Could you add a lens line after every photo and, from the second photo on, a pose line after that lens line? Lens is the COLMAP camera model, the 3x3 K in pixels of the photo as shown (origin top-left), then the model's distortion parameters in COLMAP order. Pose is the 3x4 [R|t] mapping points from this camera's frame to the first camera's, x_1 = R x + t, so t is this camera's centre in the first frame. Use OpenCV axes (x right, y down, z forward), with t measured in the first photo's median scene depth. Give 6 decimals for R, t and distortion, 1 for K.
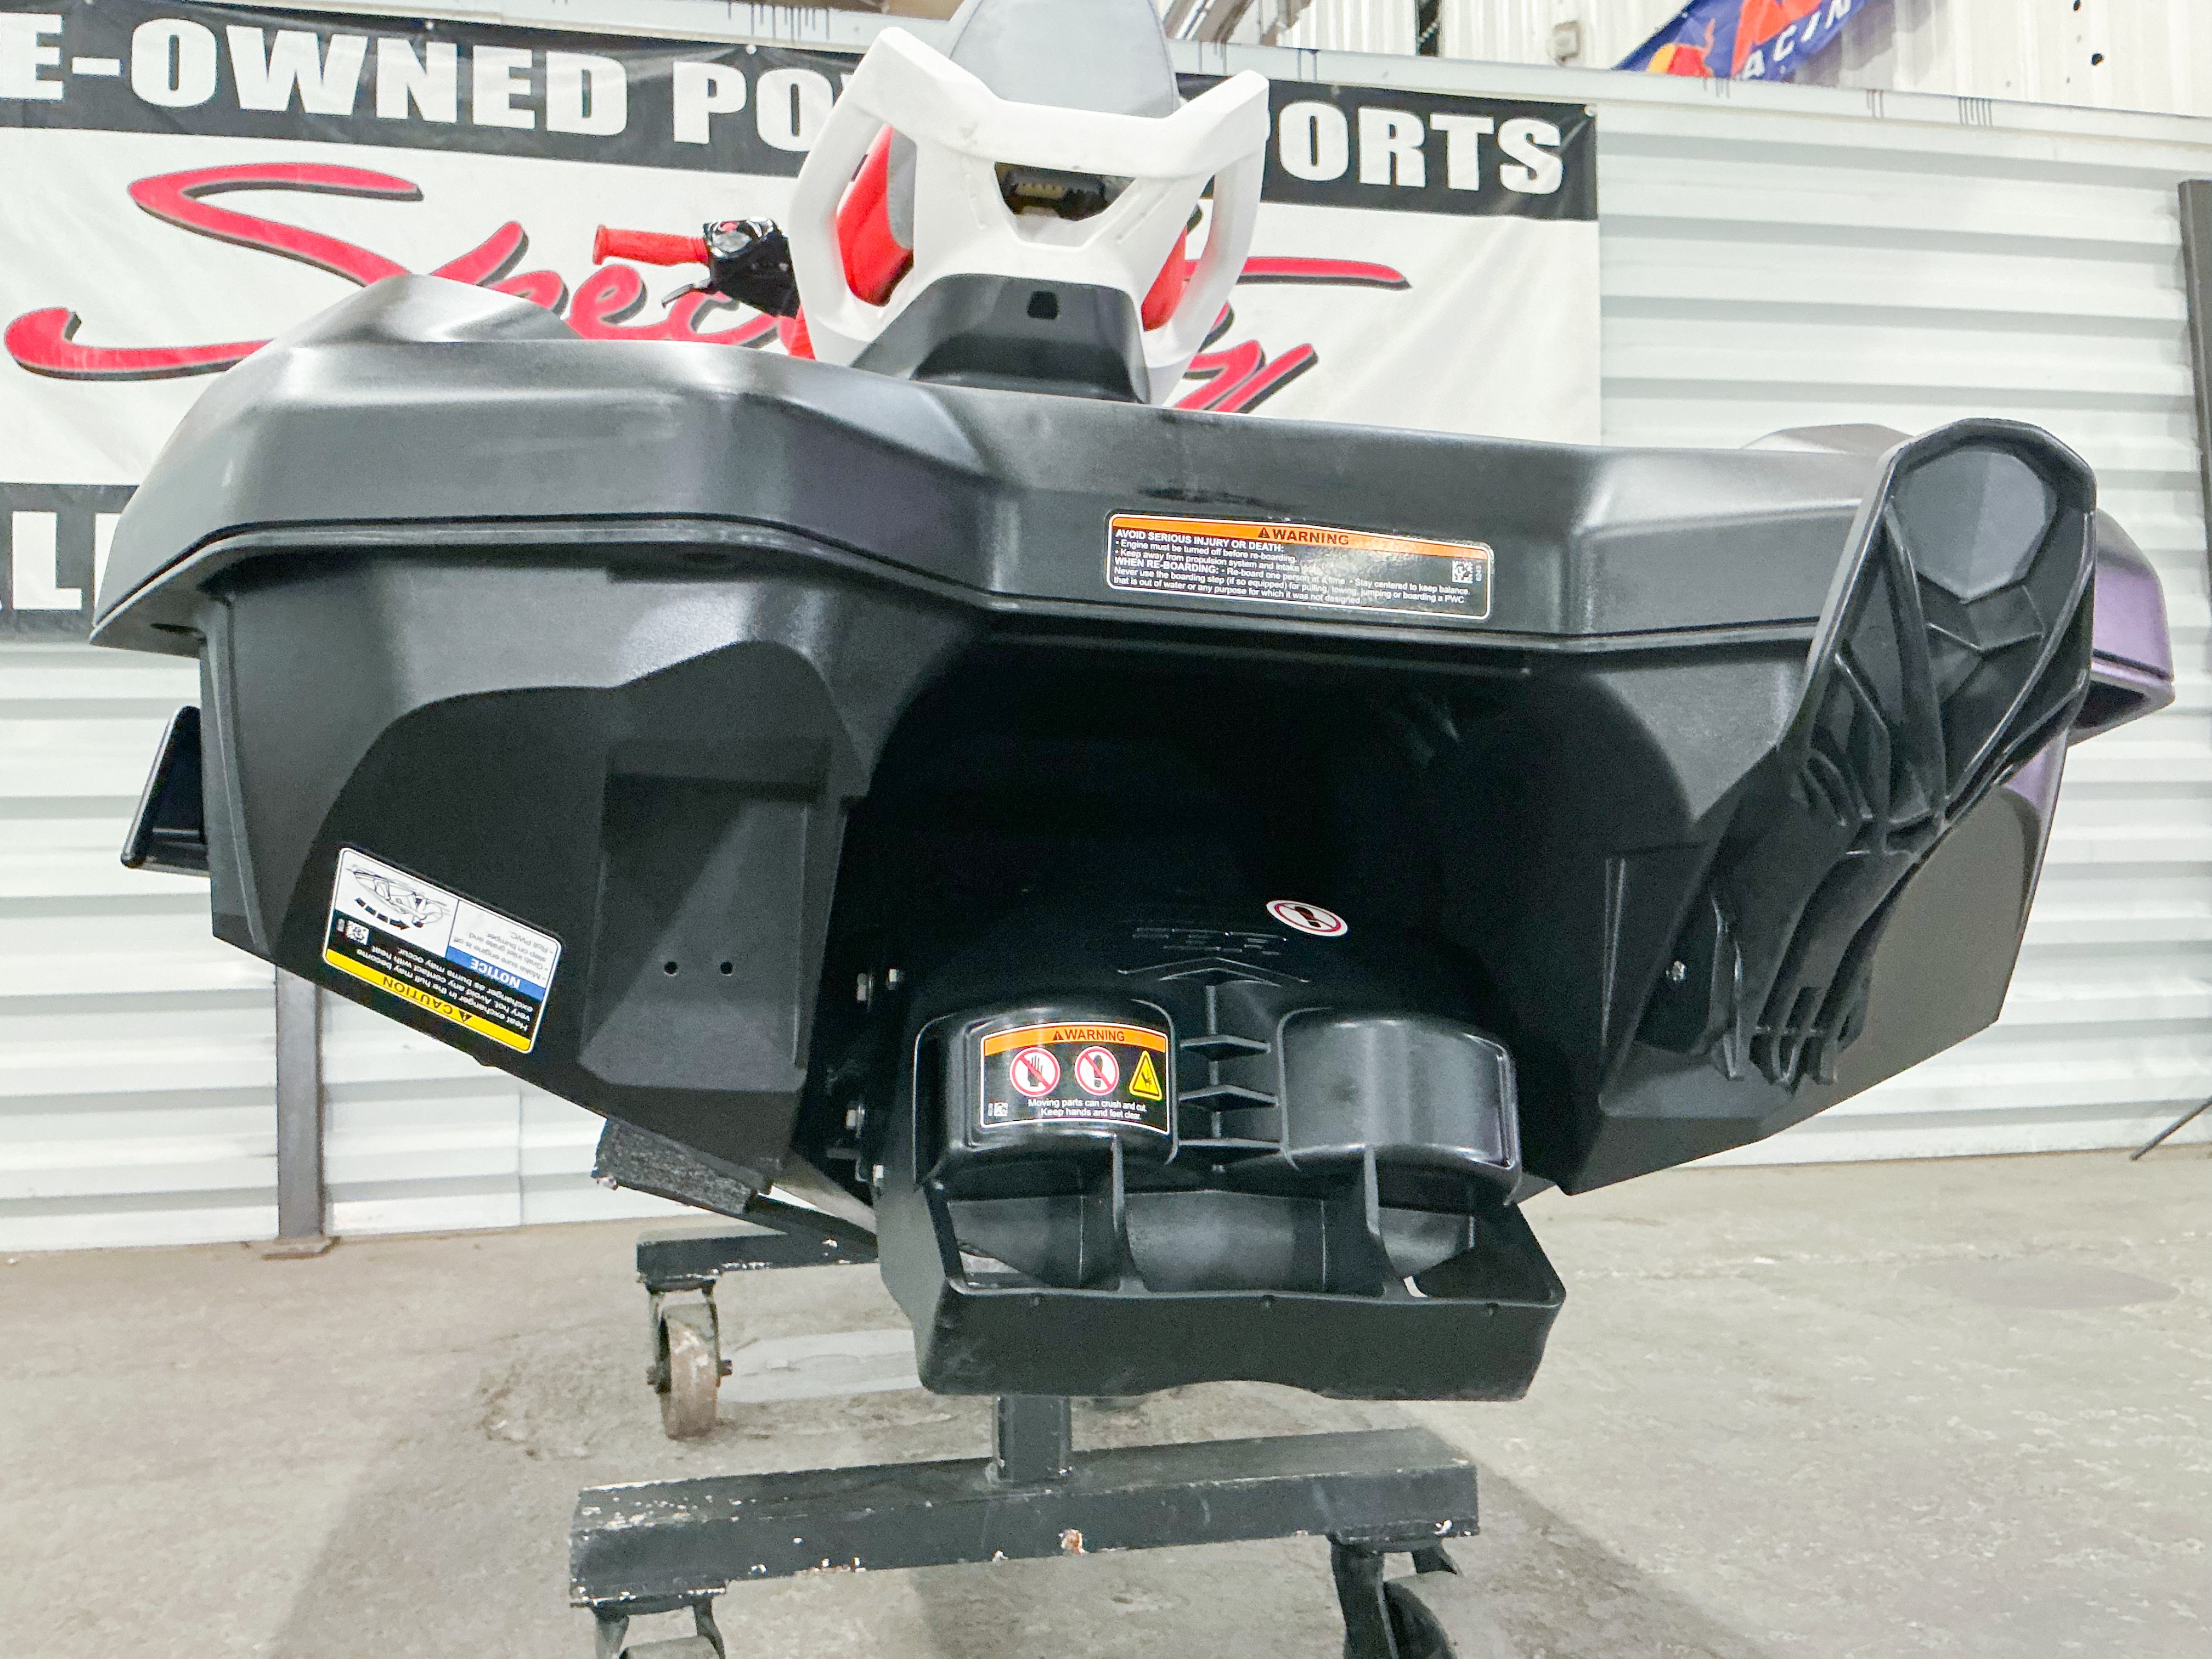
lens RADIAL K [[2014.2, 0, 1106.0], [0, 2014.2, 829.5], [0, 0, 1]] dist [0.135412, -0.303172]
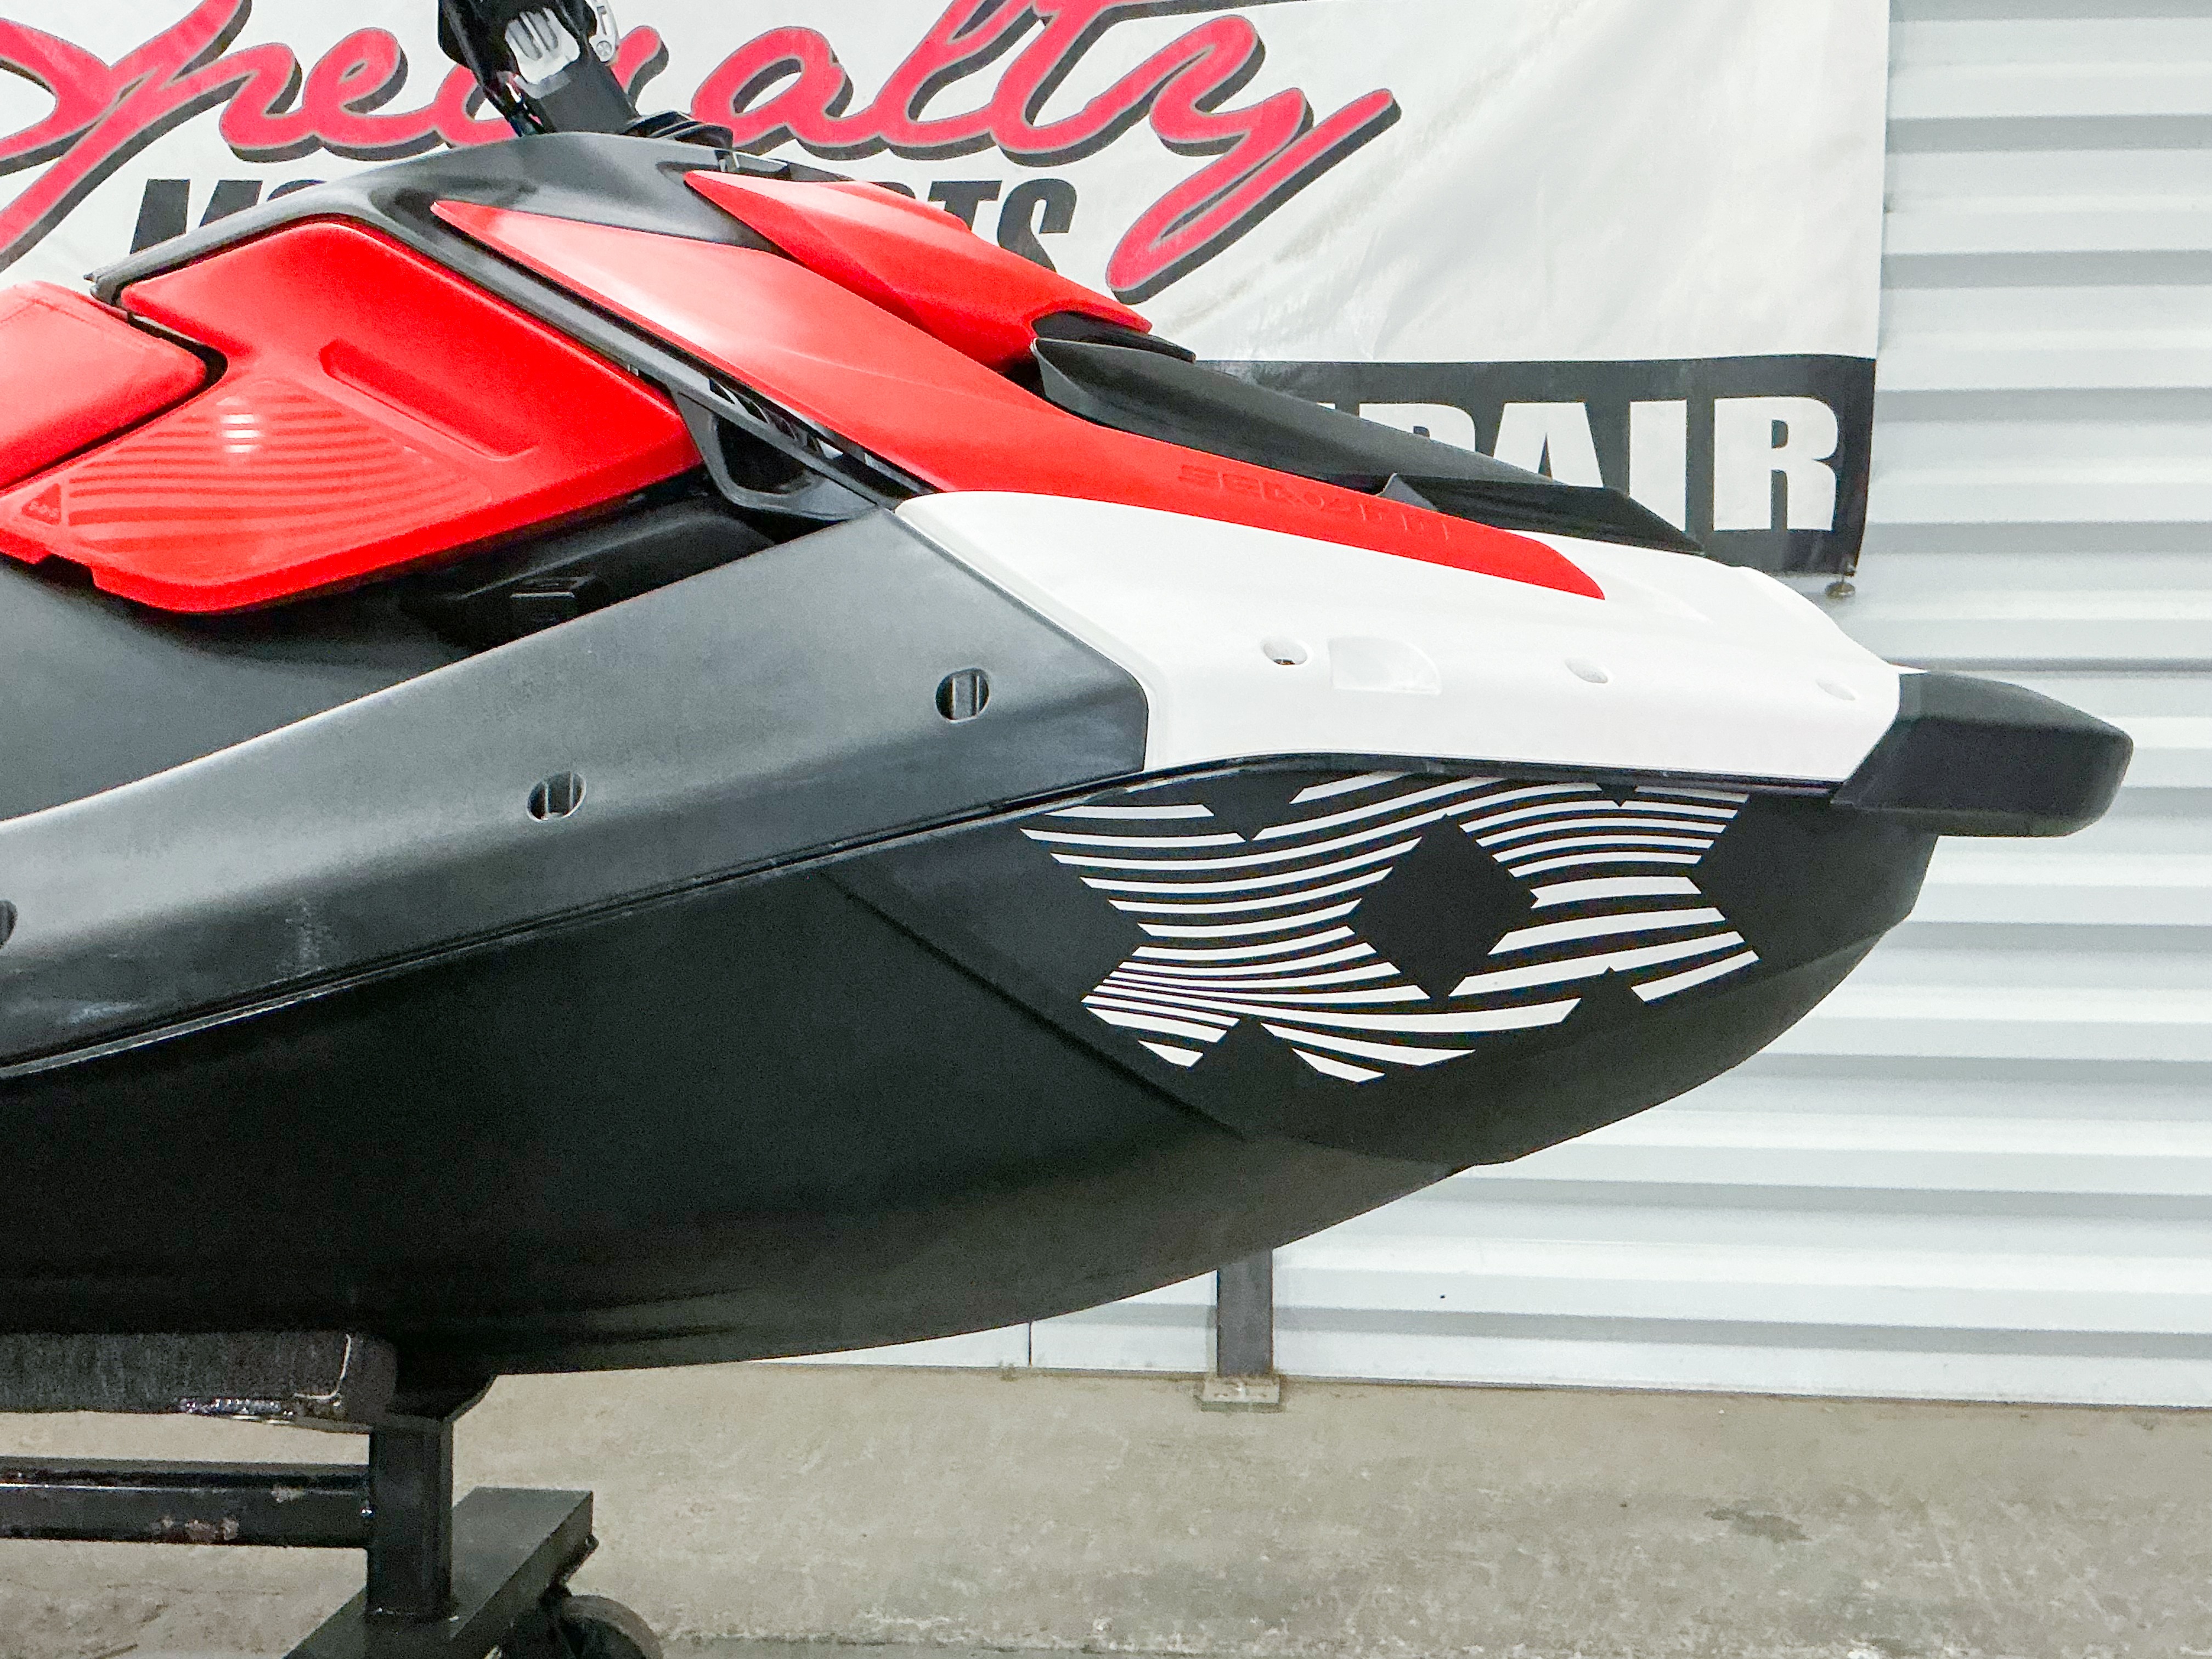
lens RADIAL K [[2427.0, 0, 1099.0], [0, 2427.0, 828.0], [0, 0, 1]] dist [0.154411, -0.354316]
pose [[0.960711, 0.030880, -0.275828, 0.251109], [-0.017631, 0.998574, 0.050386, -0.046353], [0.276990, -0.043544, 0.959886, 0.231997]]
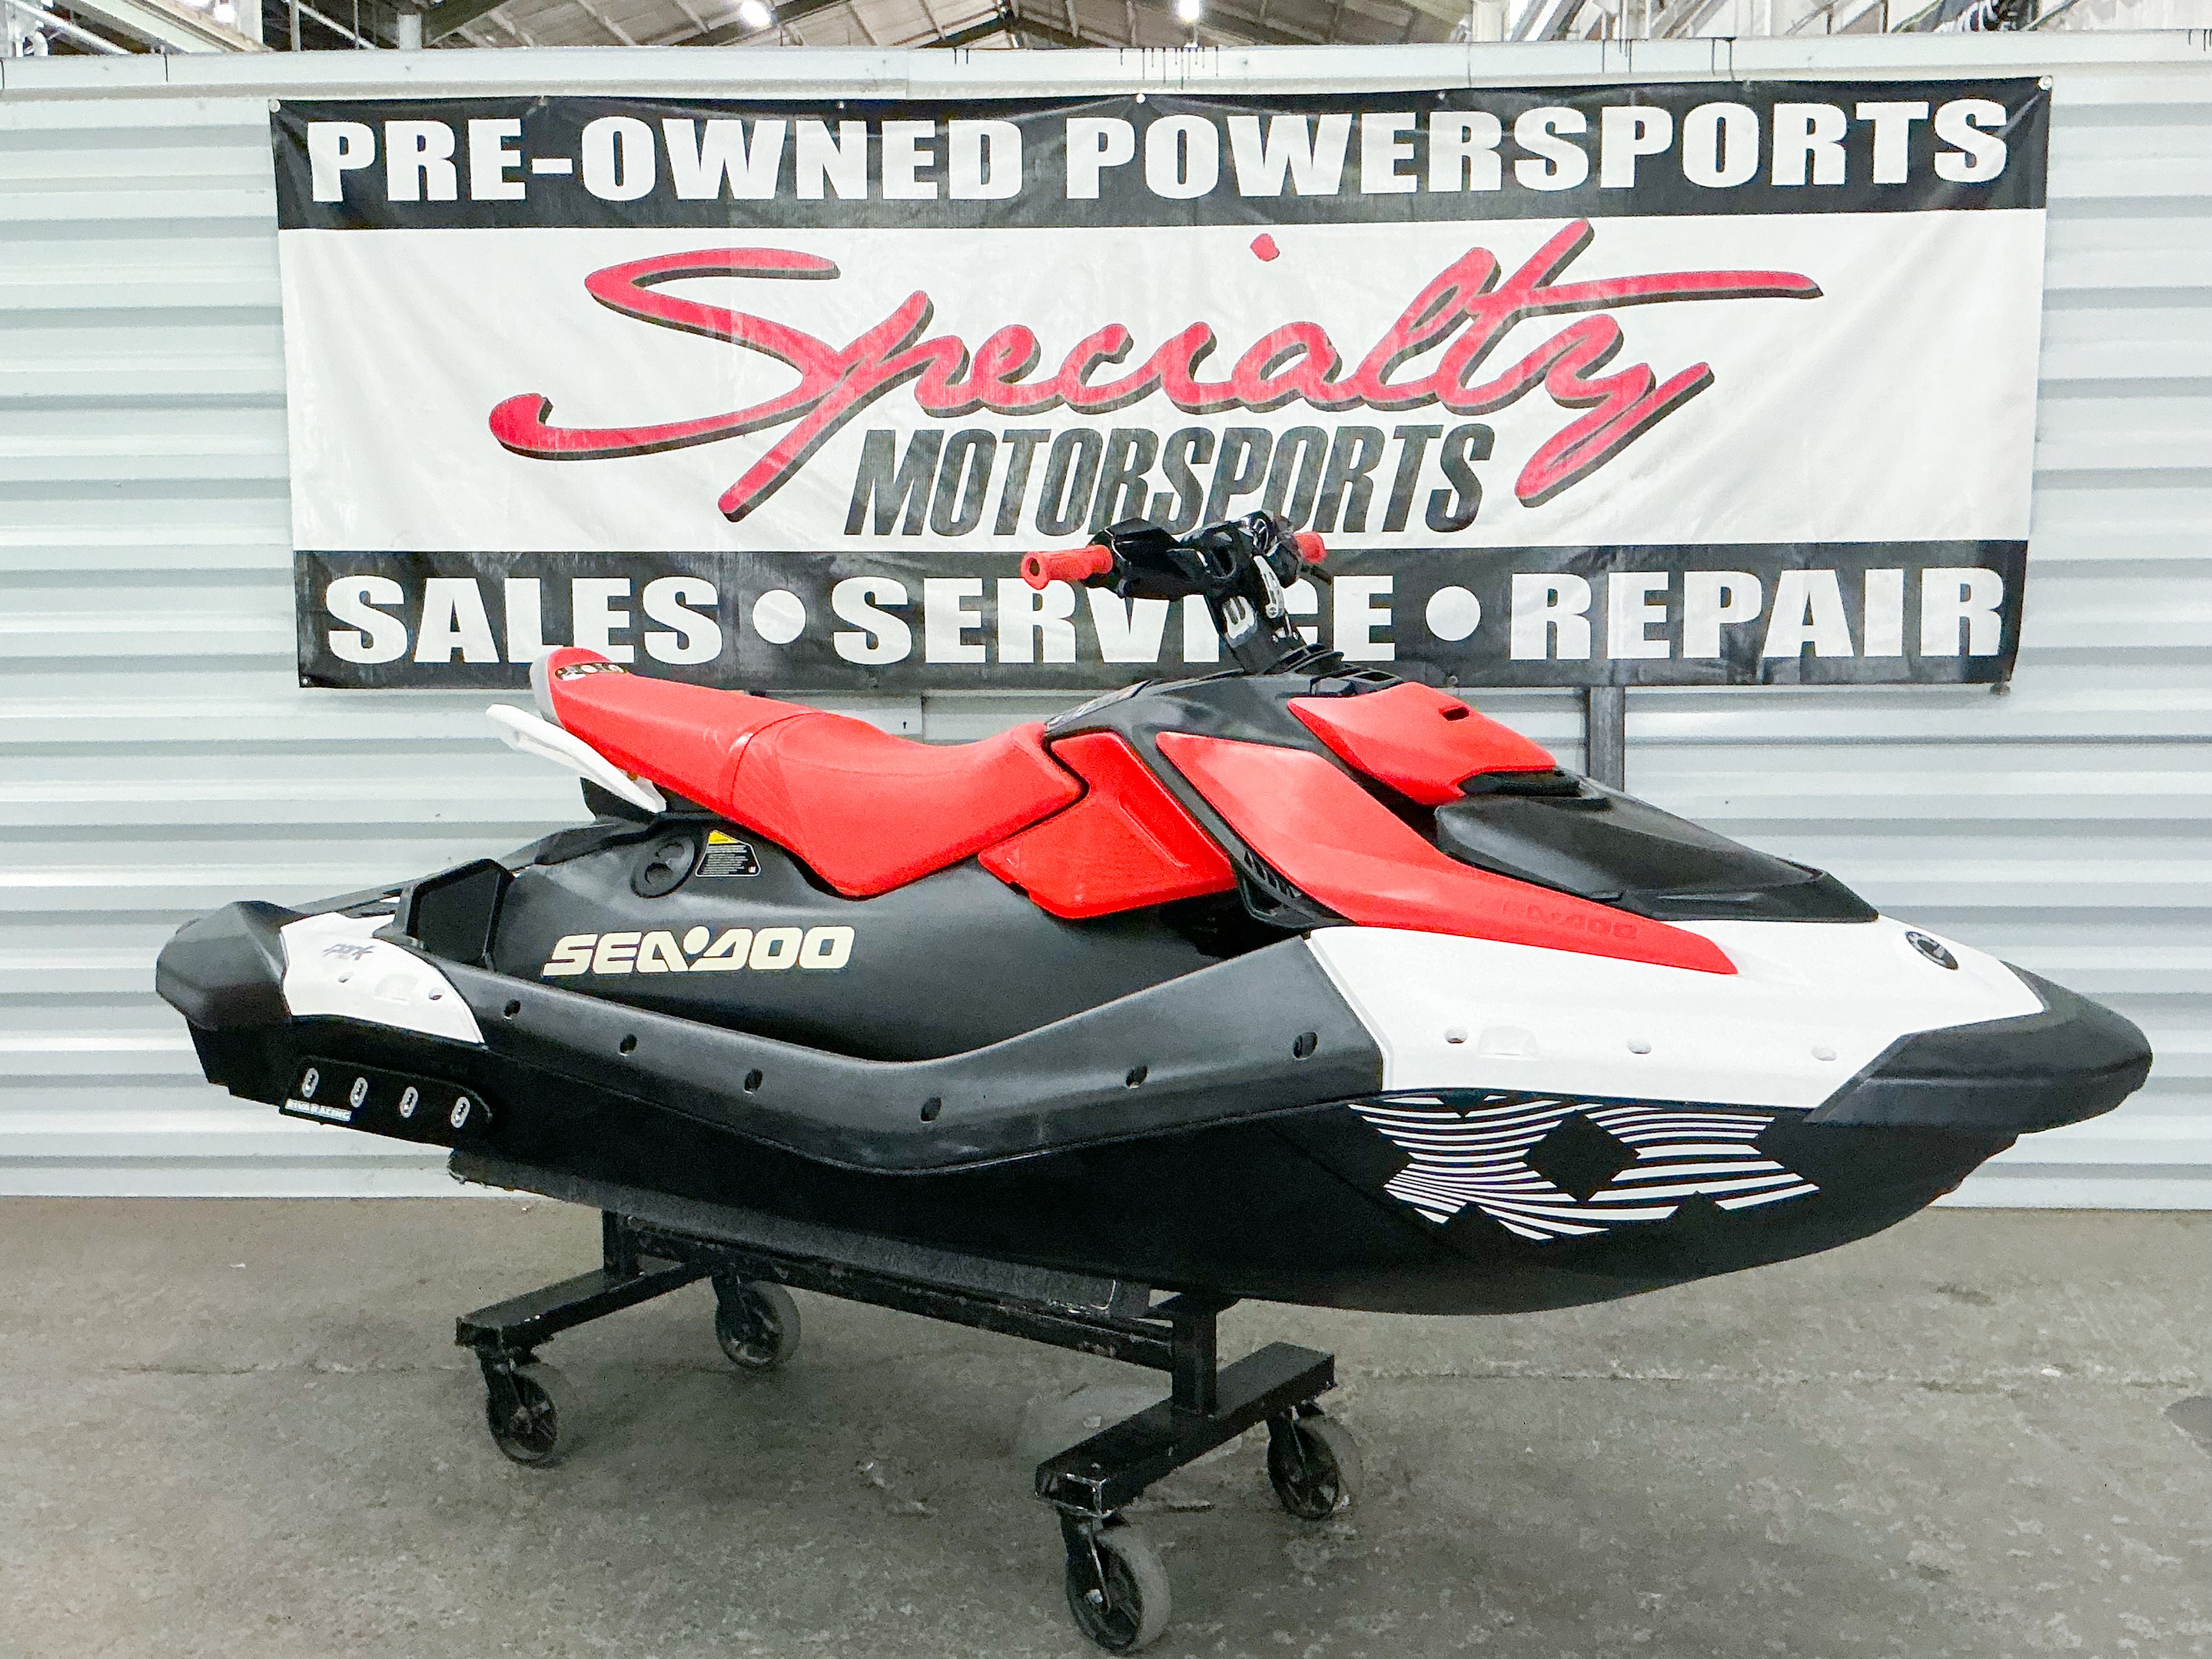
lens RADIAL K [[2387.4, 0, 1102.7], [0, 2387.4, 829.9], [0, 0, 1]] dist [0.161000, -0.377574]
pose [[0.966484, 0.041122, -0.253411, 0.132405], [-0.001829, 0.988166, 0.153378, -0.209423], [0.256719, -0.147774, 0.955122, -0.219123]]
